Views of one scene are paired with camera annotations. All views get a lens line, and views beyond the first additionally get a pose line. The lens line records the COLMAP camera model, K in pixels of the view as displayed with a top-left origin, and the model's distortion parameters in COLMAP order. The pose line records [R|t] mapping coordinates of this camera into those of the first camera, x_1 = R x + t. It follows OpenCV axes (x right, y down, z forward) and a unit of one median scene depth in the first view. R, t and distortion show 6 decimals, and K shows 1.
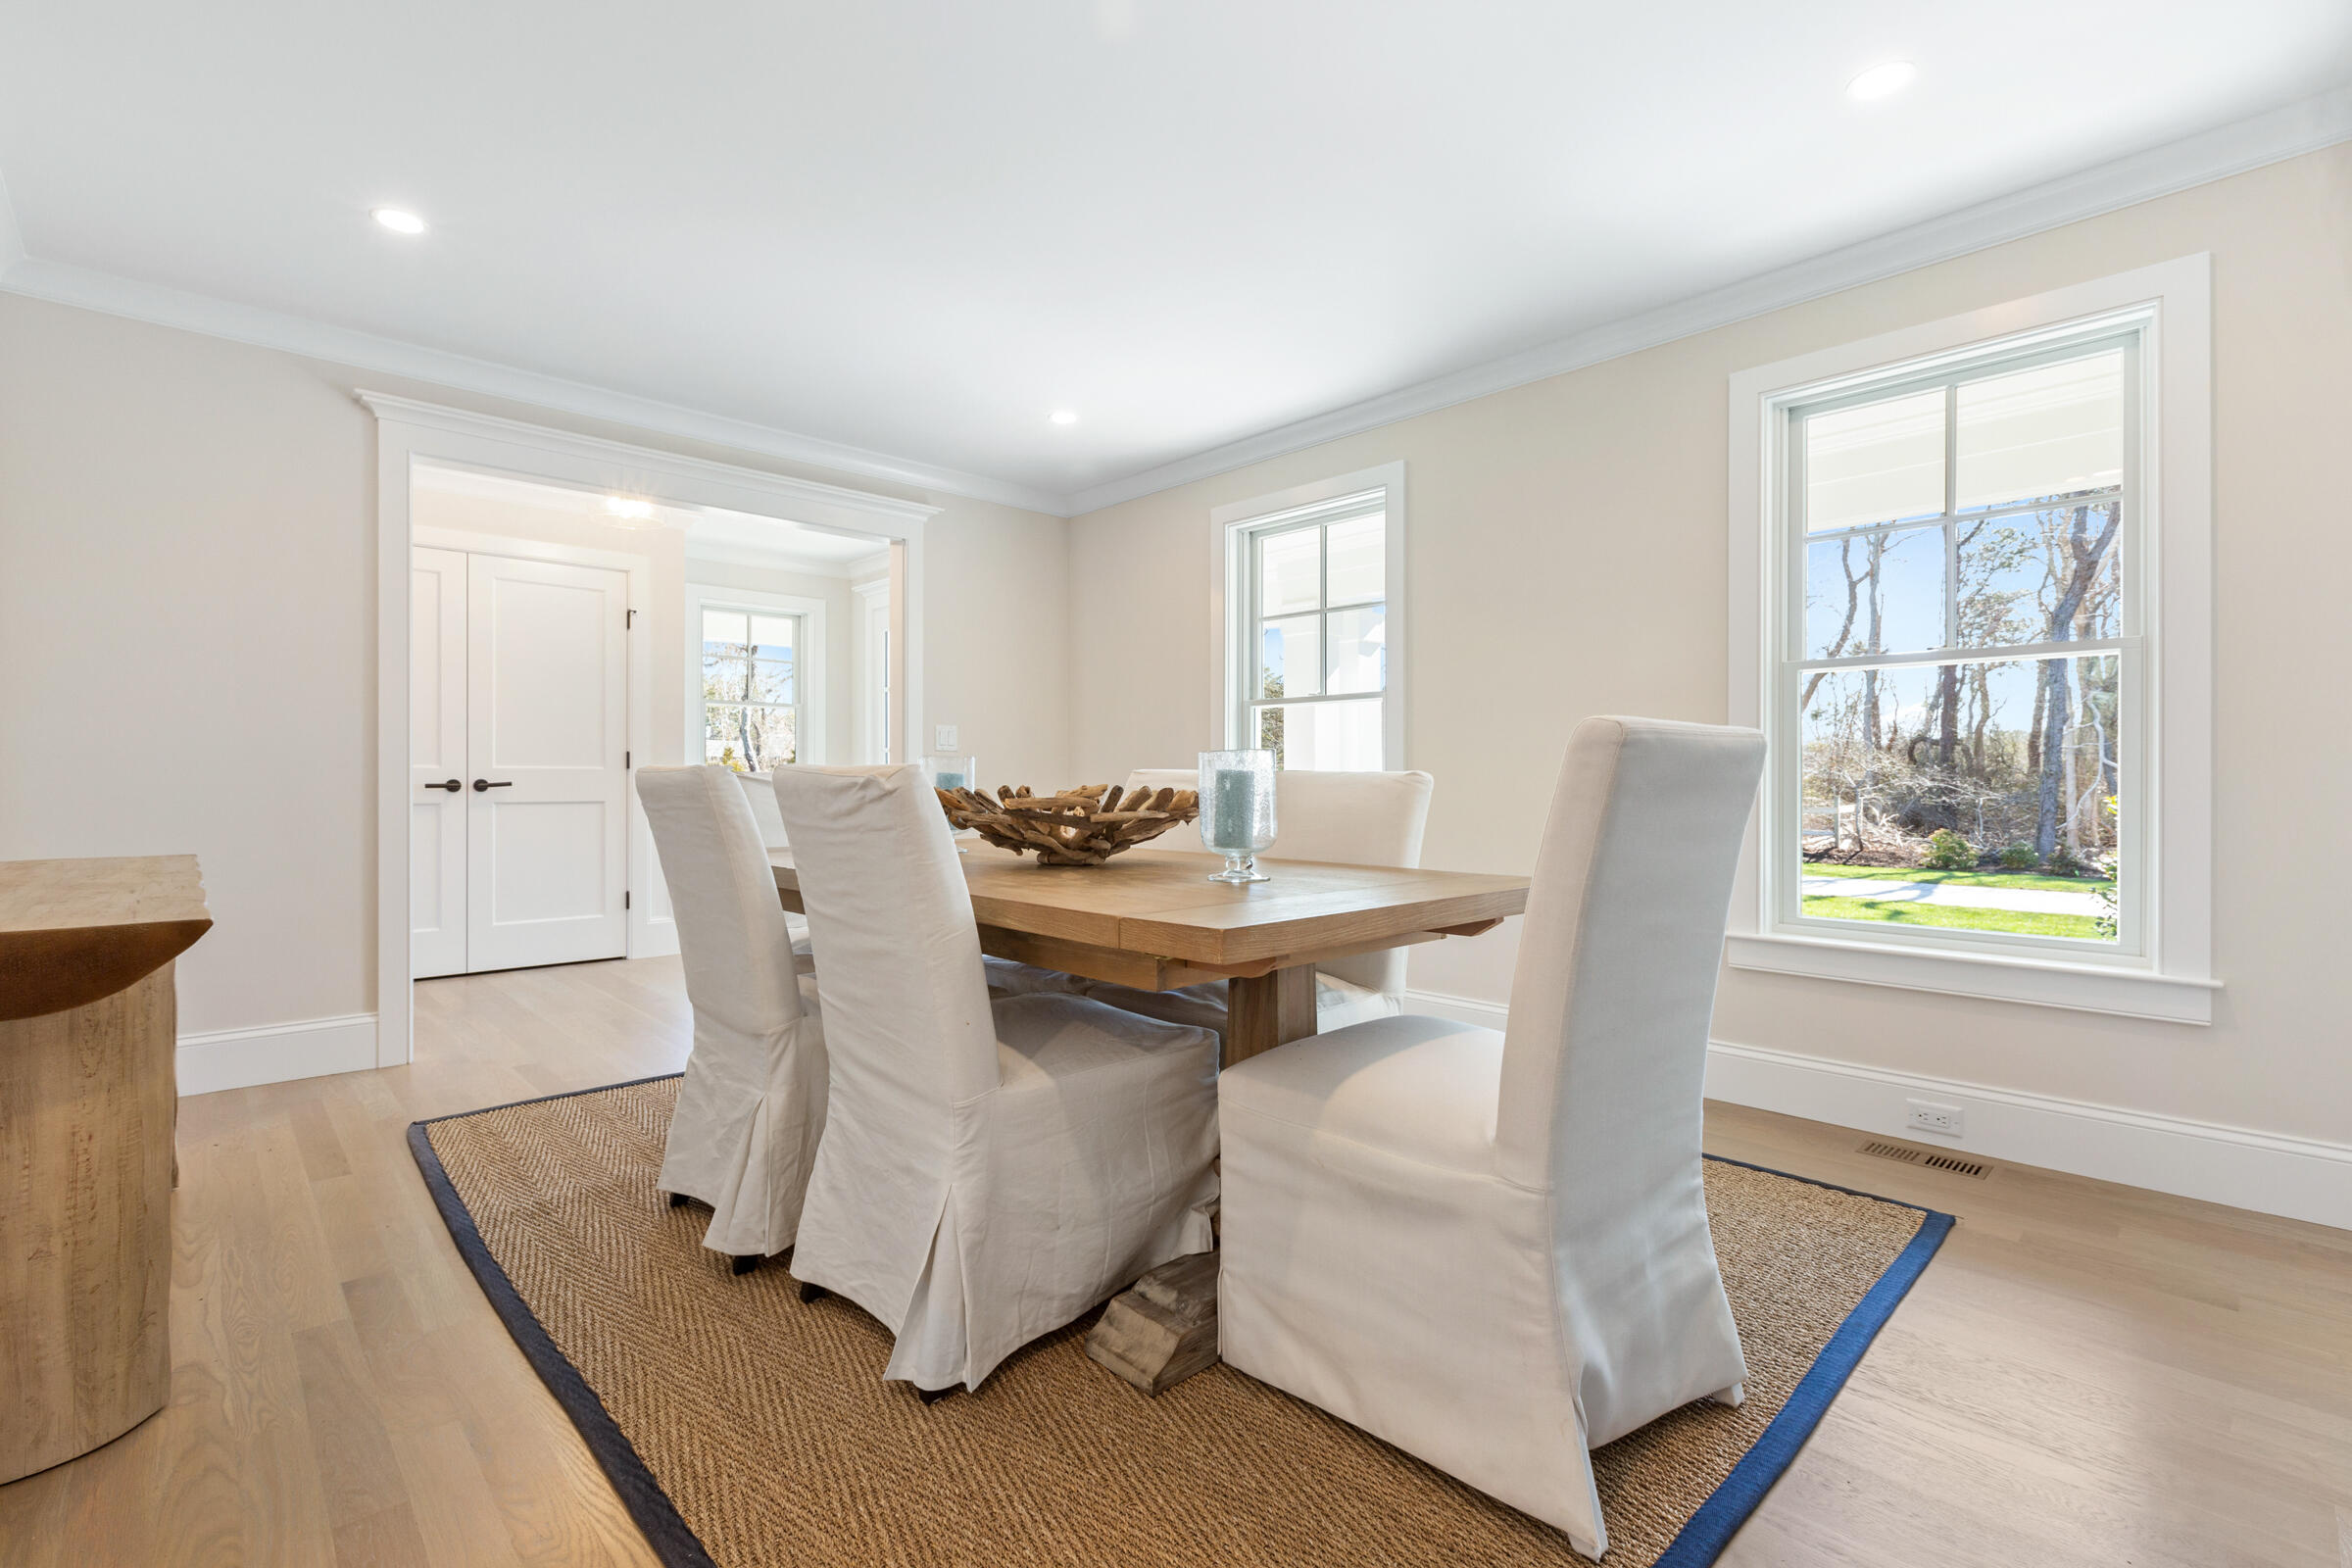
lens RADIAL K [[1071.5, 0, 1185.1], [0, 1071.5, 777.9], [0, 0, 1]] dist [-0.003946, -0.002417]
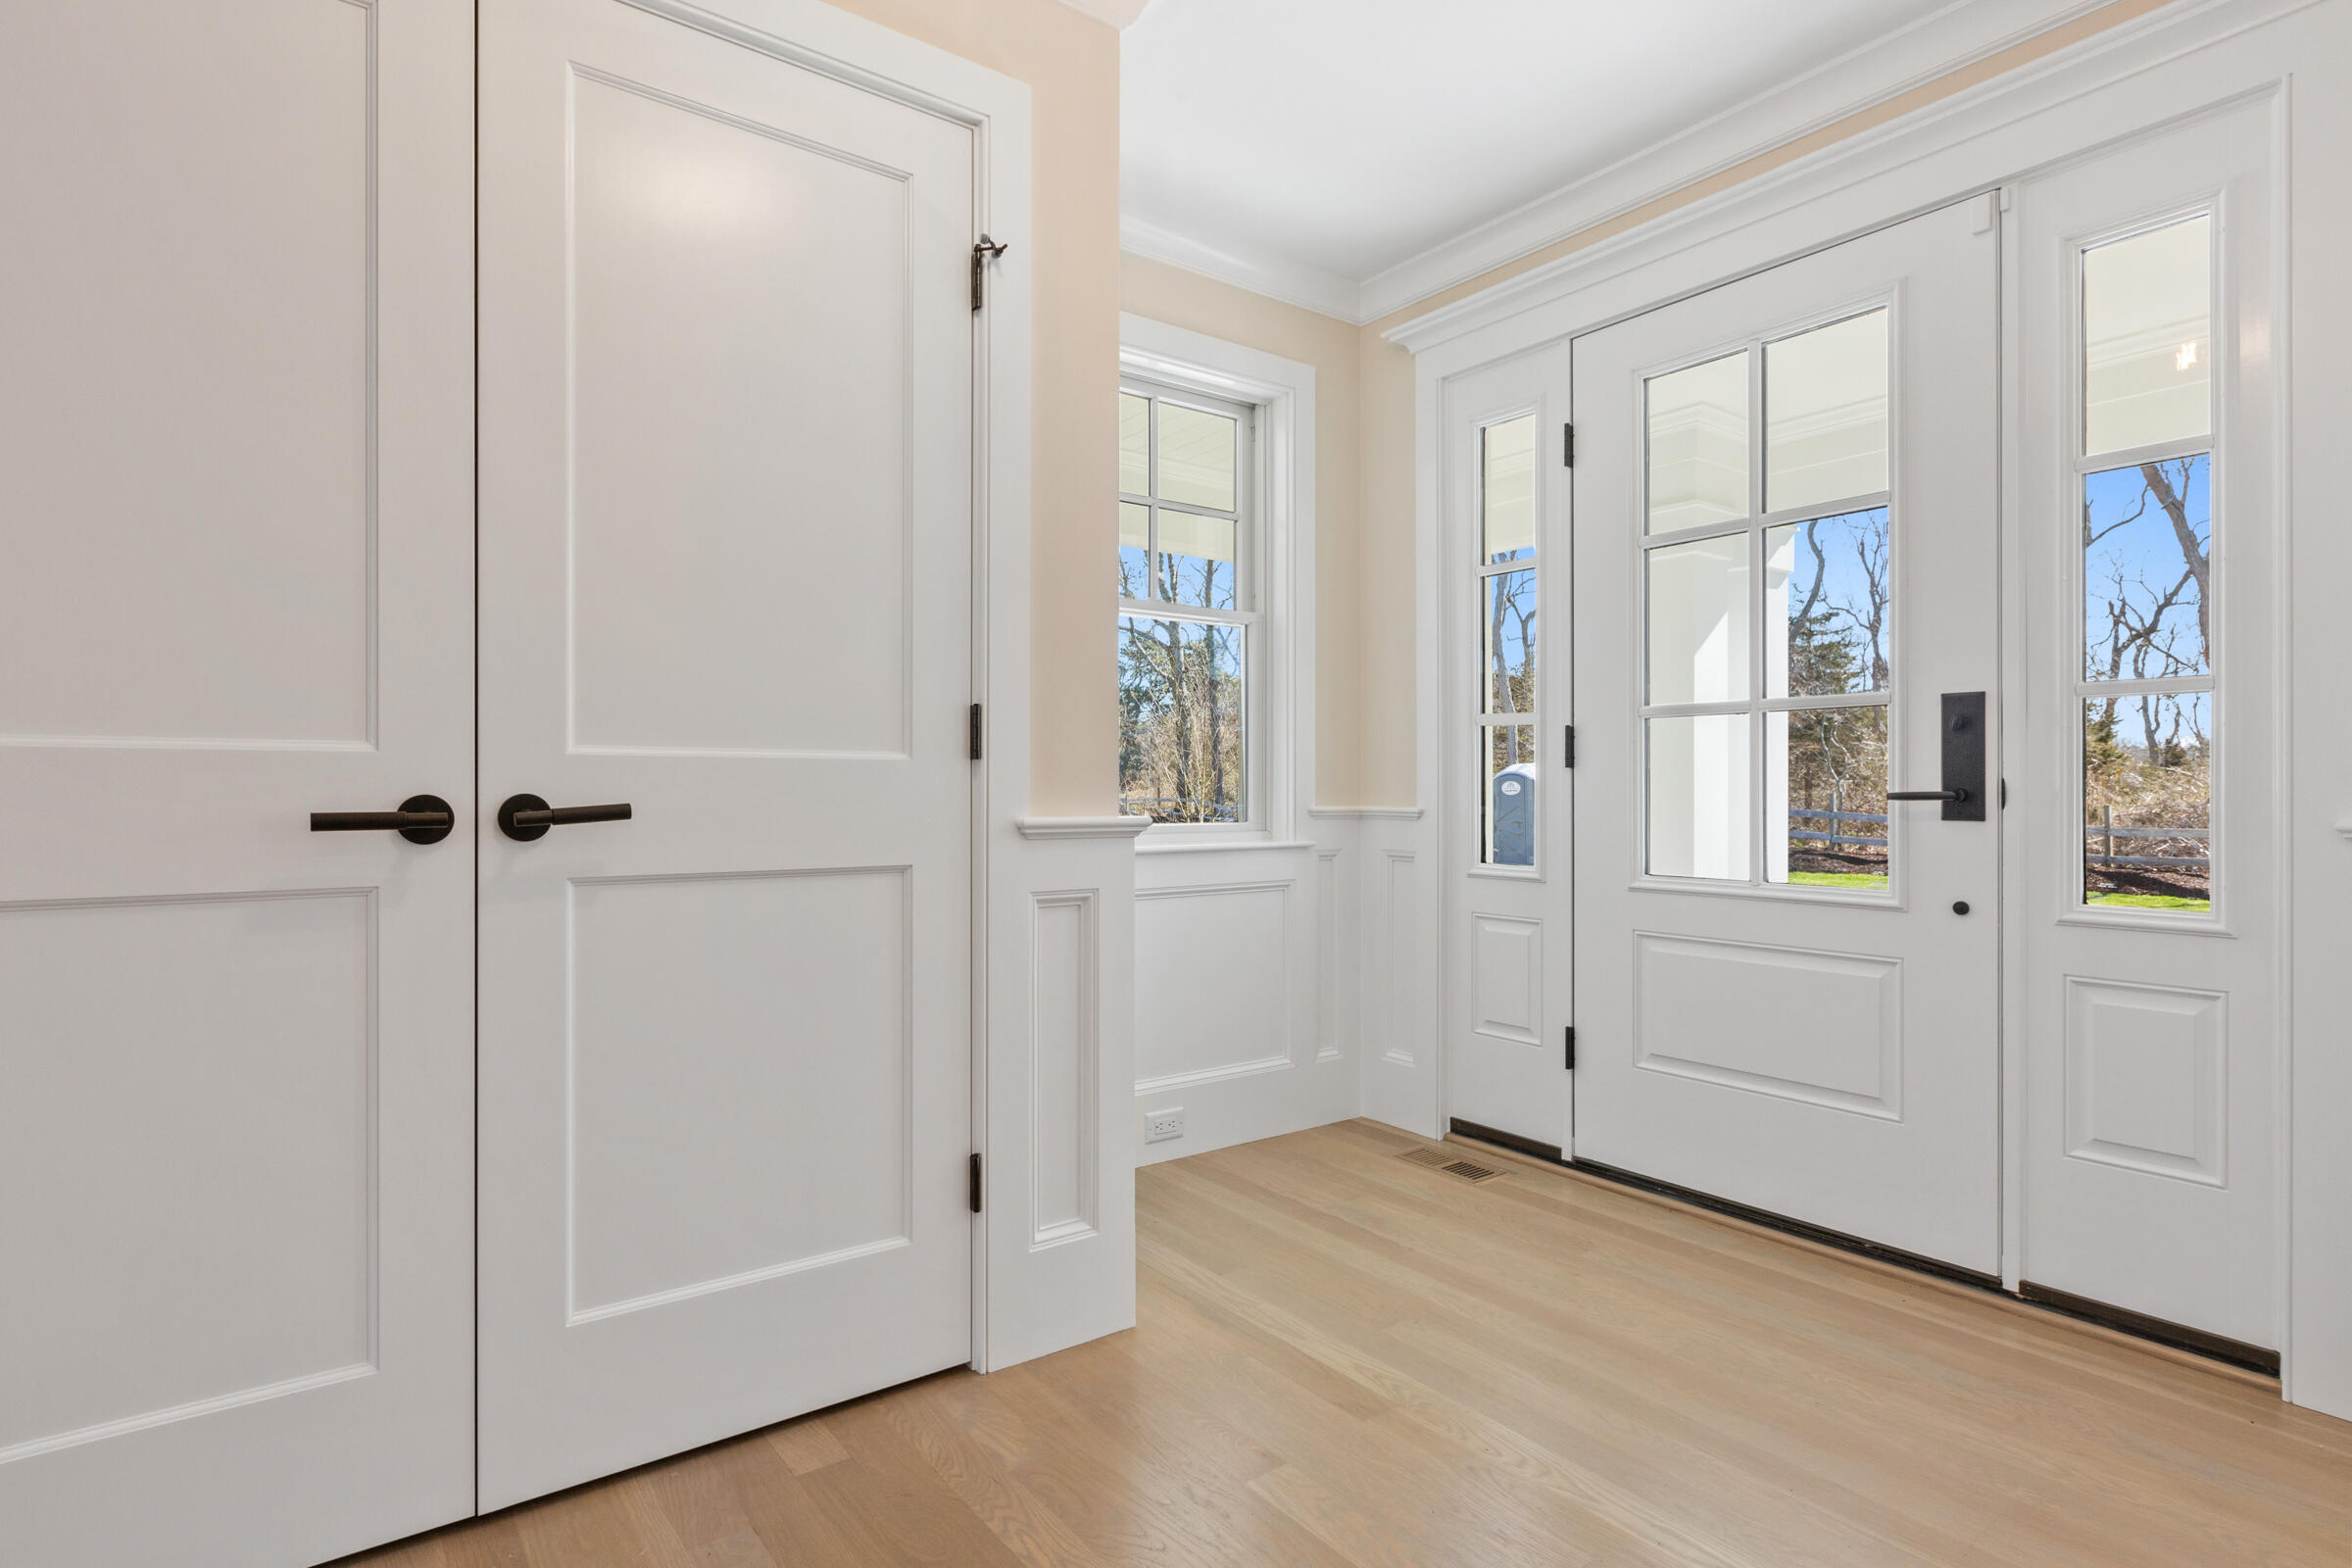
lens RADIAL K [[1202.7, 0, 1164.0], [0, 1202.7, 789.0], [0, 0, 1]] dist [0.000483, 0.000531]
pose [[0.992149, -0.000793, -0.125062, -0.460850], [0.000789, 1.000000, -0.000089, -0.000025], [0.125062, -0.000011, 0.992149, 0.719359]]
